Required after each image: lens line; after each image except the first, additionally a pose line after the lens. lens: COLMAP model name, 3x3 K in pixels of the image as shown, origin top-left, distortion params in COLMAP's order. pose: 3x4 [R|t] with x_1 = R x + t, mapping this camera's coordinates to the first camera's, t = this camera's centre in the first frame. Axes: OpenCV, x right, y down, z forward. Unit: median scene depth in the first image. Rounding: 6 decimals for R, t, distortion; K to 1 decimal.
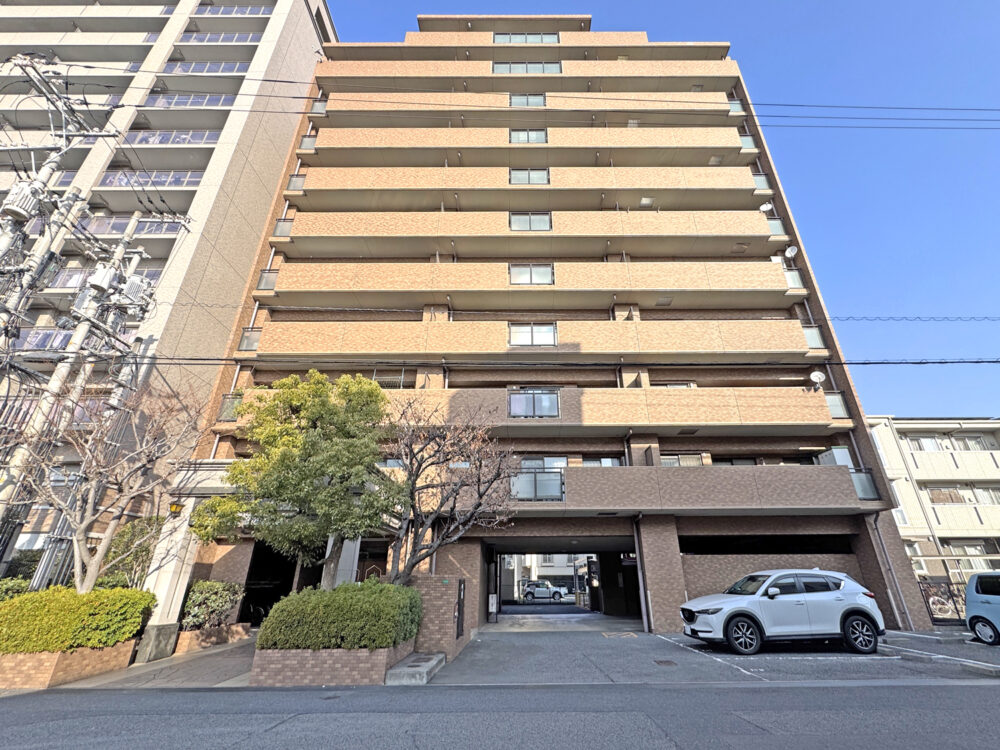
lens RADIAL K [[435.8, 0, 494.0], [0, 435.8, 375.4], [0, 0, 1]] dist [0.000308, -0.000190]
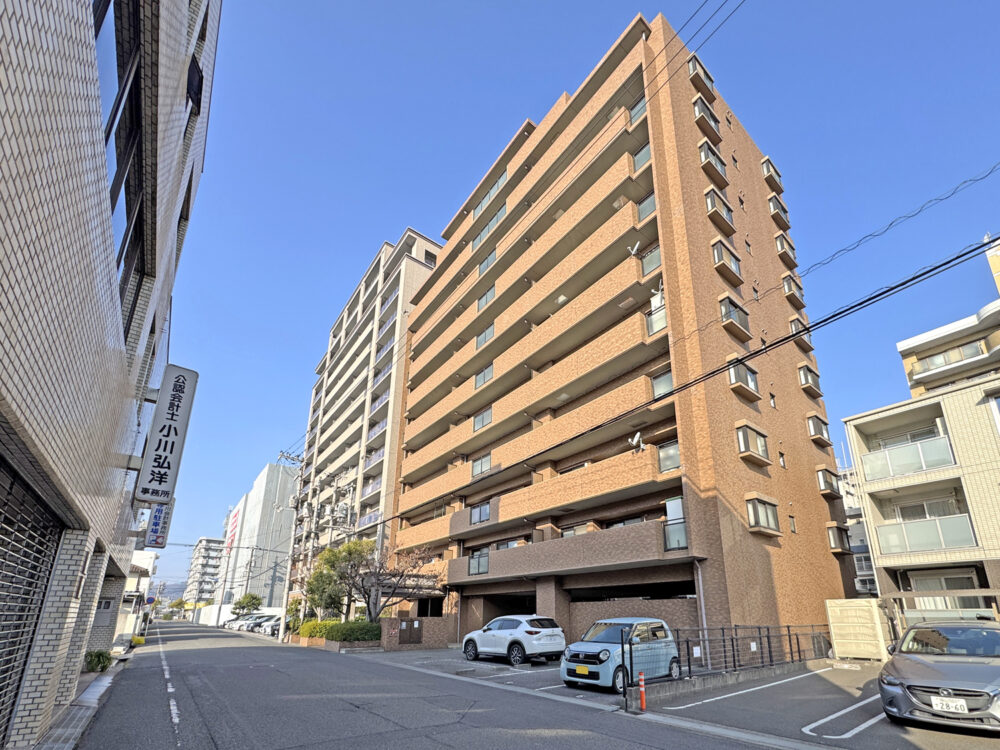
lens RADIAL K [[398.8, 0, 472.8], [0, 398.8, 495.7], [0, 0, 1]] dist [0.000194, -0.000090]
pose [[0.604632, -0.224815, -0.764119, 1.141090], [0.341065, 0.940016, -0.006688, 0.004510], [0.719788, -0.256571, 0.645040, 0.061236]]
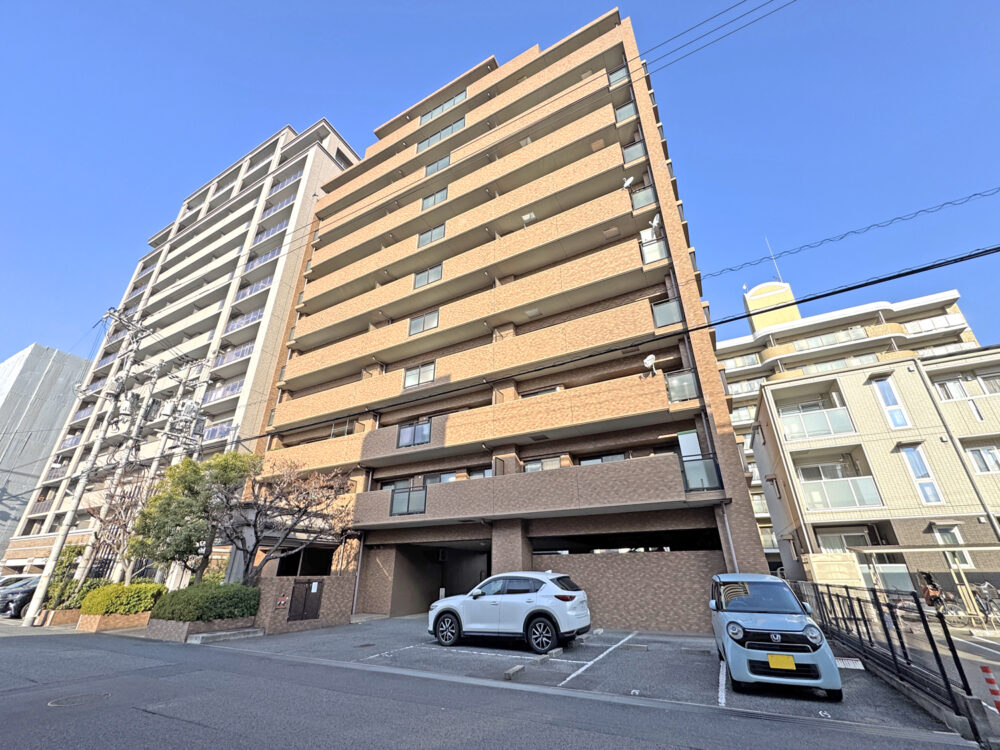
lens RADIAL K [[408.7, 0, 466.3], [0, 408.7, 371.1], [0, 0, 1]] dist [0.000407, 0.000096]
pose [[0.867602, -0.219809, -0.446040, 0.745493], [0.214477, 0.974686, -0.063143, -0.004465], [0.448628, -0.040882, 0.892783, 0.034122]]
